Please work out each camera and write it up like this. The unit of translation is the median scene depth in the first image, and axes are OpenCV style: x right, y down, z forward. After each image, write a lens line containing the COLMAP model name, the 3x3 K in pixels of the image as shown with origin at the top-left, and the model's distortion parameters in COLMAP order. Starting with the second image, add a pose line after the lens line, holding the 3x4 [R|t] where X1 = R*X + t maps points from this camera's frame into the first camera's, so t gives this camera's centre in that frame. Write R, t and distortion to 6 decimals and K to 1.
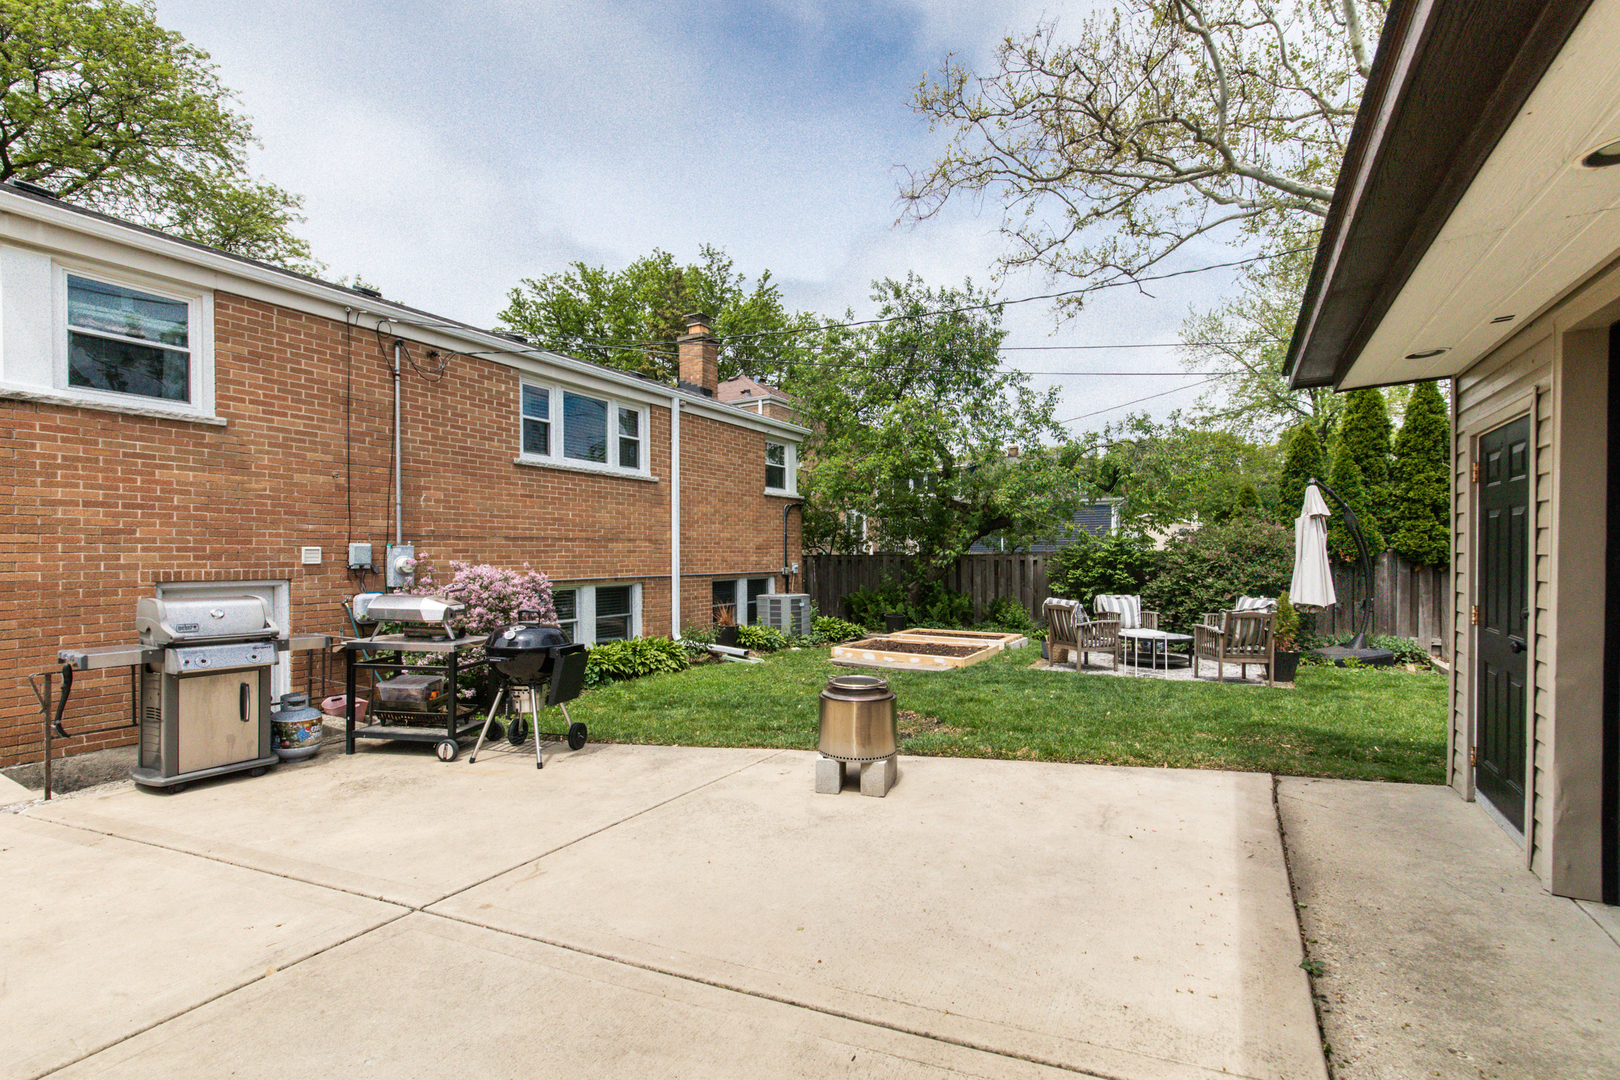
lens RADIAL K [[706.1, 0, 807.3], [0, 706.1, 561.5], [0, 0, 1]] dist [-0.002806, -0.000126]
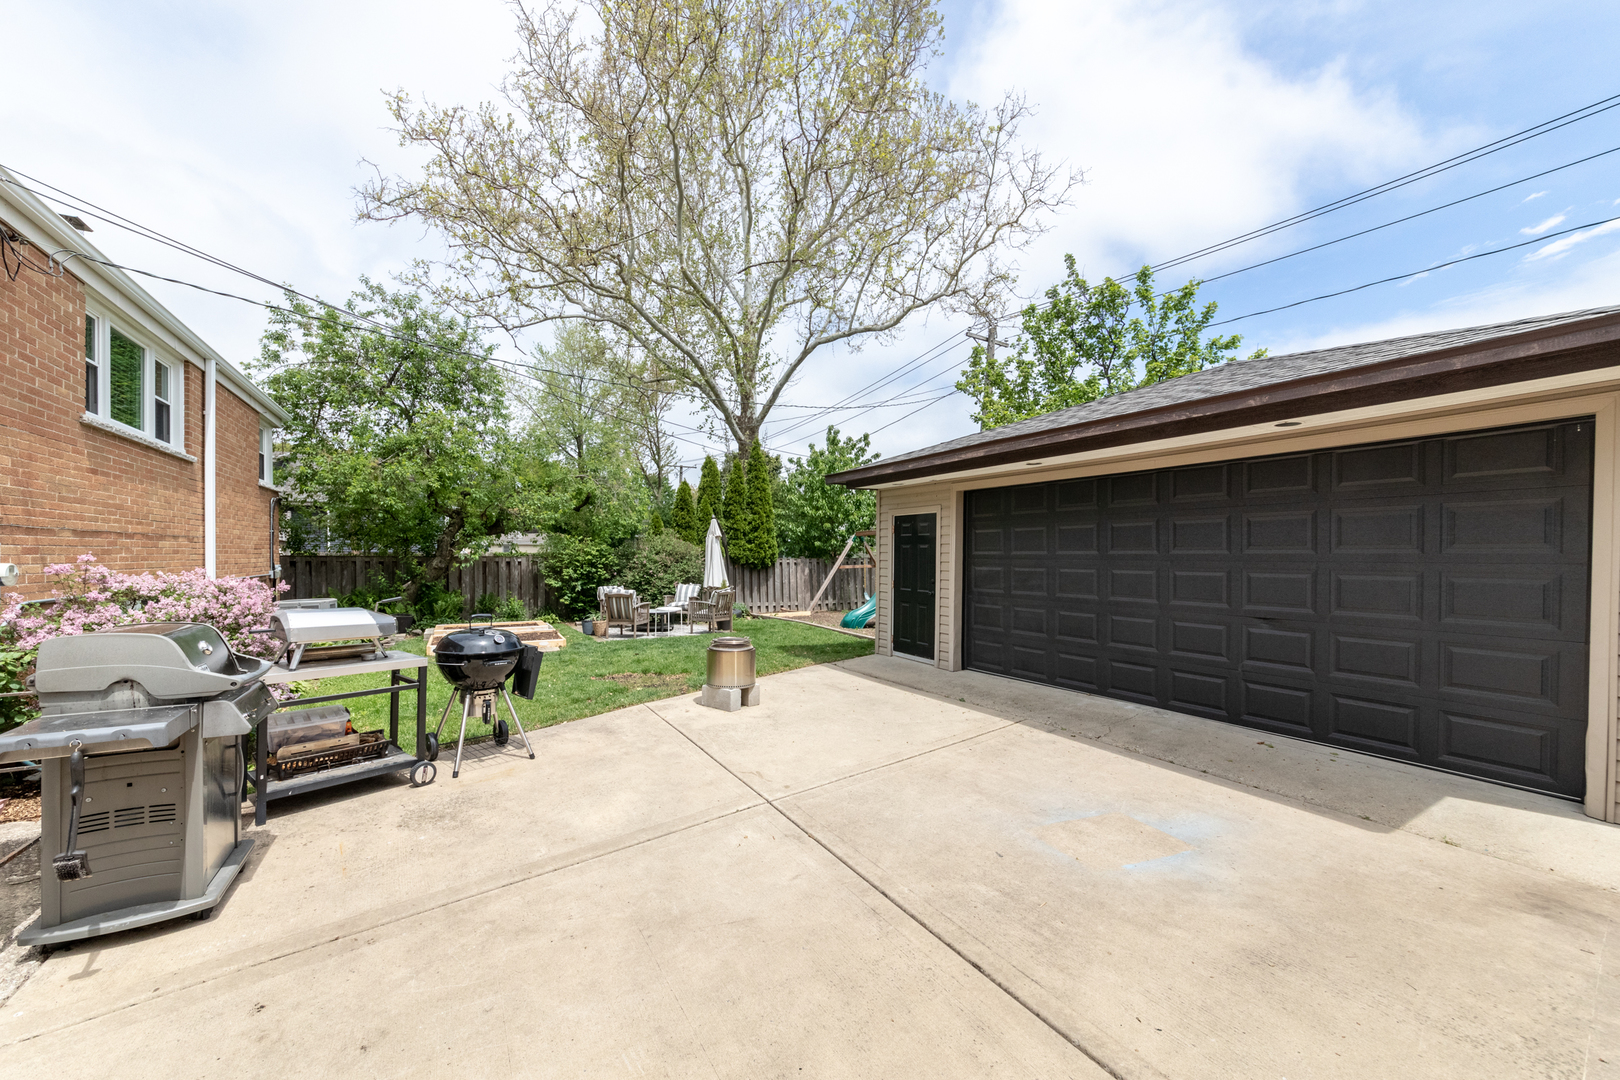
lens RADIAL K [[585.7, 0, 807.1], [0, 585.7, 564.6], [0, 0, 1]] dist [-0.001945, -0.000257]
pose [[0.483891, -0.006146, 0.875107, -0.617655], [-0.000085, 0.999975, 0.007070, -0.006768], [-0.875128, -0.003495, 0.483878, 0.128201]]
